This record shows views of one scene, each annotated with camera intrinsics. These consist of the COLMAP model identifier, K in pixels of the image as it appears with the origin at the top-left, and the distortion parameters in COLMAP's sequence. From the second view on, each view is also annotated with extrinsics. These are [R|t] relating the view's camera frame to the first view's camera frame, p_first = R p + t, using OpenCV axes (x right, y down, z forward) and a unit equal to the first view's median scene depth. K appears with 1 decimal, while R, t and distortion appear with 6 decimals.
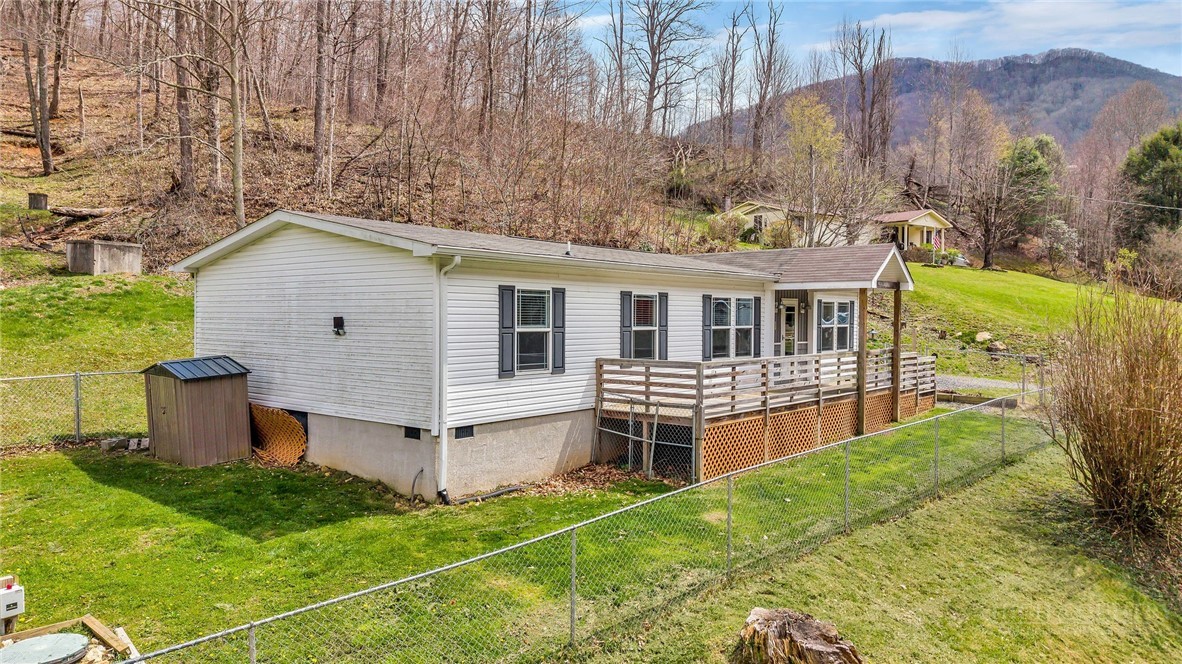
lens RADIAL K [[807.8, 0, 591.0], [0, 807.8, 332.0], [0, 0, 1]] dist [0.009776, 0.001288]
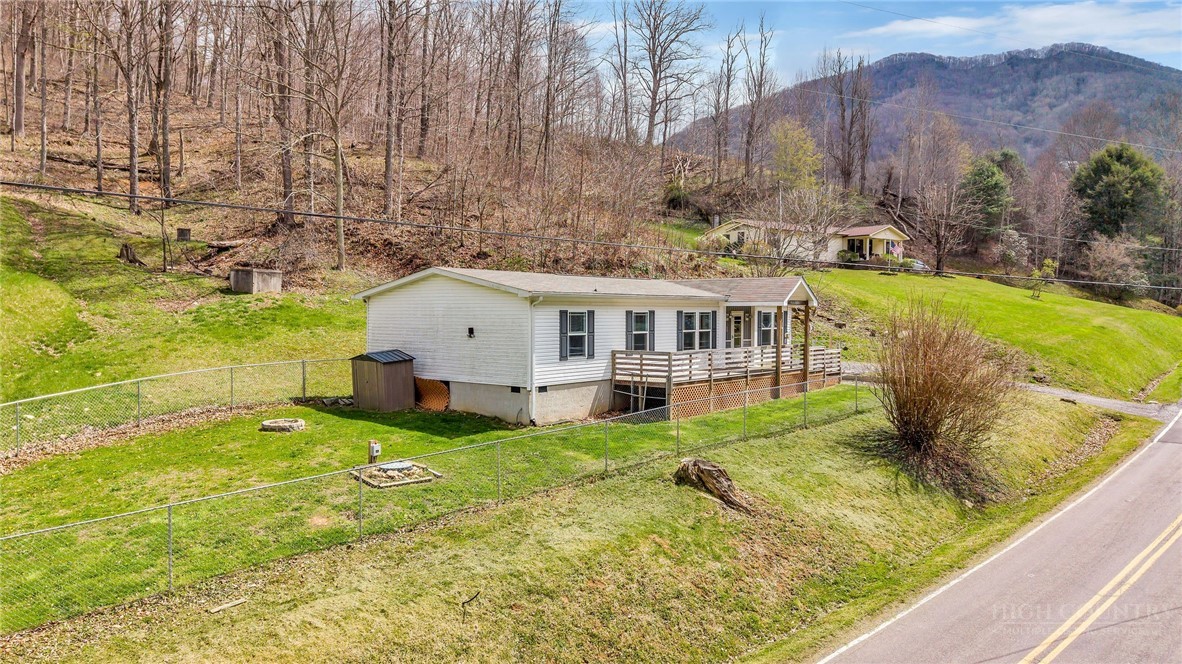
lens RADIAL K [[807.8, 0, 591.0], [0, 807.8, 332.0], [0, 0, 1]] dist [0.009776, 0.001288]
pose [[0.999976, -0.003684, -0.005947, -0.022244], [0.003715, 0.999980, 0.005157, -0.012335], [0.005928, -0.005179, 0.999969, -0.583134]]
